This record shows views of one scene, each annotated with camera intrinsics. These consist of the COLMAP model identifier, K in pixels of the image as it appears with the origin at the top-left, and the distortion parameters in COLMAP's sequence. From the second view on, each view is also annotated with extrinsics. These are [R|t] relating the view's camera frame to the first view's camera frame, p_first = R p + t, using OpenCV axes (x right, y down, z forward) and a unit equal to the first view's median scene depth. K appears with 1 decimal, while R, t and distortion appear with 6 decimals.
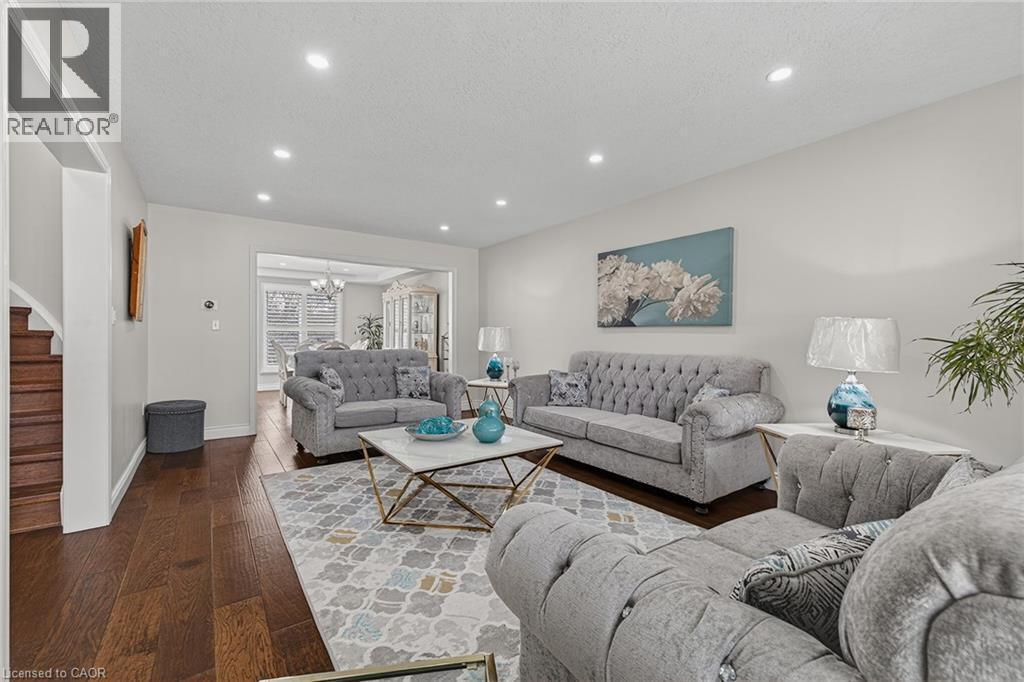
lens RADIAL K [[430.8, 0, 516.4], [0, 430.8, 340.9], [0, 0, 1]] dist [-0.002843, 0.000095]
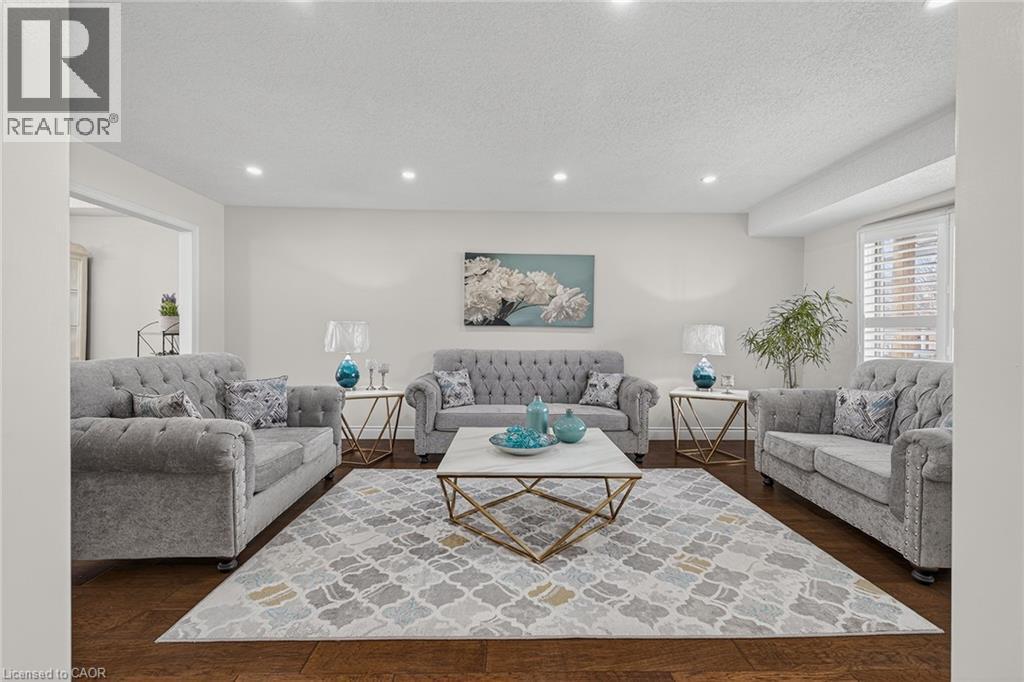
lens RADIAL K [[430.8, 0, 516.4], [0, 430.8, 337.4], [0, 0, 1]] dist [-0.002843, 0.000095]
pose [[0.562051, -0.002730, 0.827098, -0.674693], [0.000713, 0.999996, 0.002817, -0.006988], [-0.827102, -0.000994, 0.562051, 0.383723]]
